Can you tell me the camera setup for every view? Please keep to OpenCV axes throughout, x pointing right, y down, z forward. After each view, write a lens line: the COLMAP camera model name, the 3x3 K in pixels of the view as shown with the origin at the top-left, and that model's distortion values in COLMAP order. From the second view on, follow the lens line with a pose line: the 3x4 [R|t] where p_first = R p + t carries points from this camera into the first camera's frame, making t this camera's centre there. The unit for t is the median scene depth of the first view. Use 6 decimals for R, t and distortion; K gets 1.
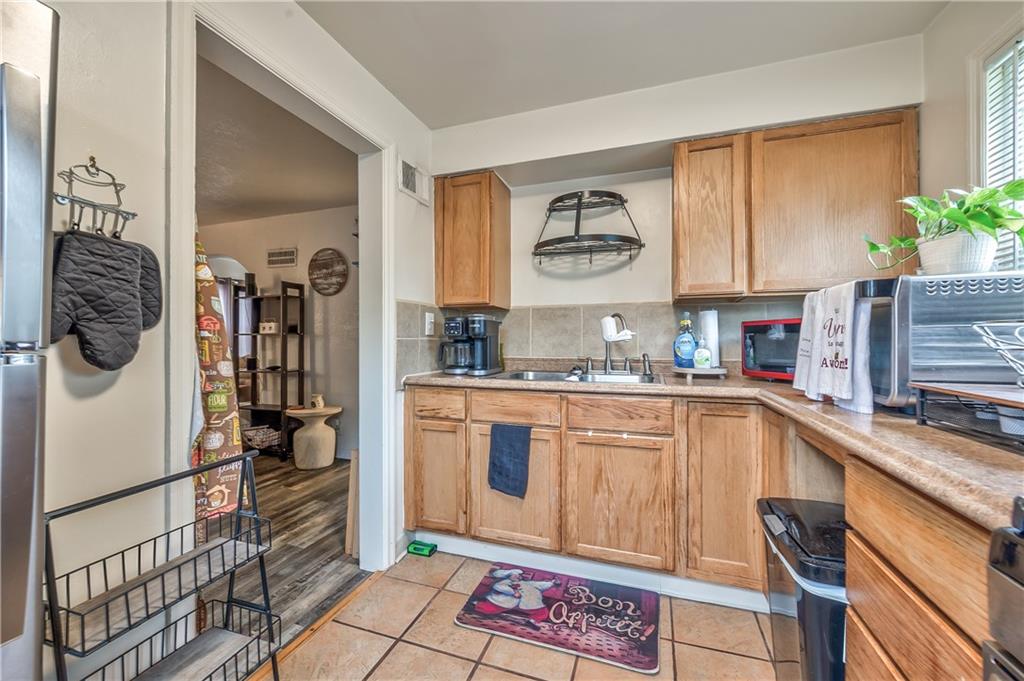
lens RADIAL K [[393.7, 0, 512.0], [0, 393.7, 340.5], [0, 0, 1]] dist [-0.002882, -0.000087]
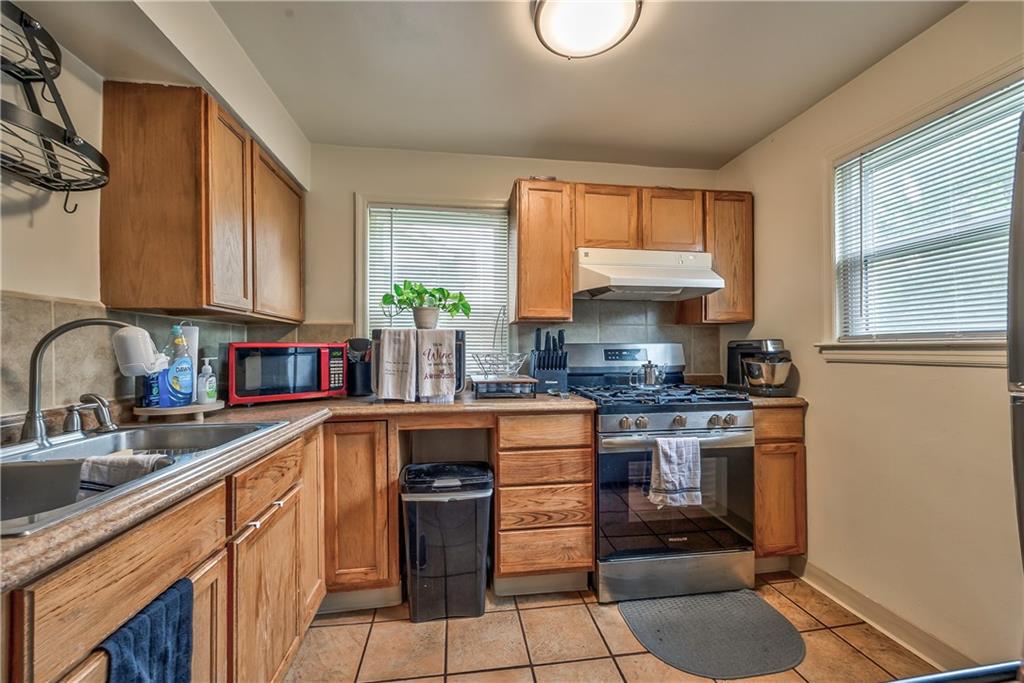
lens RADIAL K [[428.2, 0, 512.0], [0, 428.2, 341.5], [0, 0, 1]] dist [0.000370, 0.000109]
pose [[-0.465624, 0.015519, 0.884847, -0.594292], [0.003158, 0.999869, -0.015875, -0.036913], [-0.884977, -0.004597, -0.465612, 0.982215]]
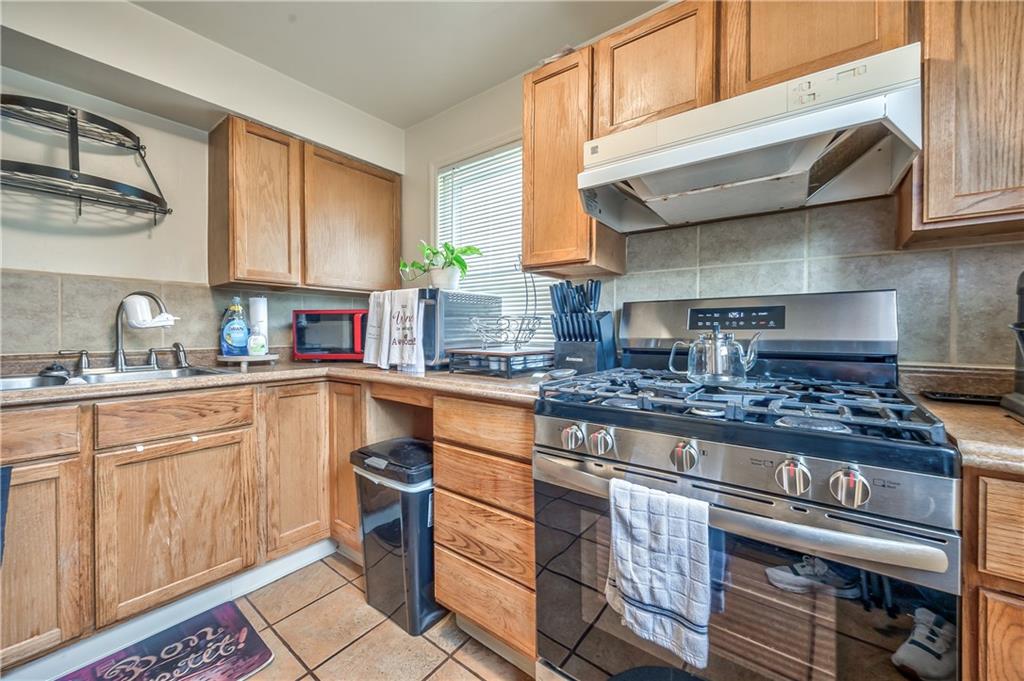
lens RADIAL K [[406.3, 0, 500.3], [0, 406.3, 332.1], [0, 0, 1]] dist [-0.000352, 0.000019]
pose [[0.337638, -0.003901, 0.941268, -0.312006], [0.000320, 0.999992, 0.004029, 0.009645], [-0.941276, -0.001059, 0.337637, 0.084593]]
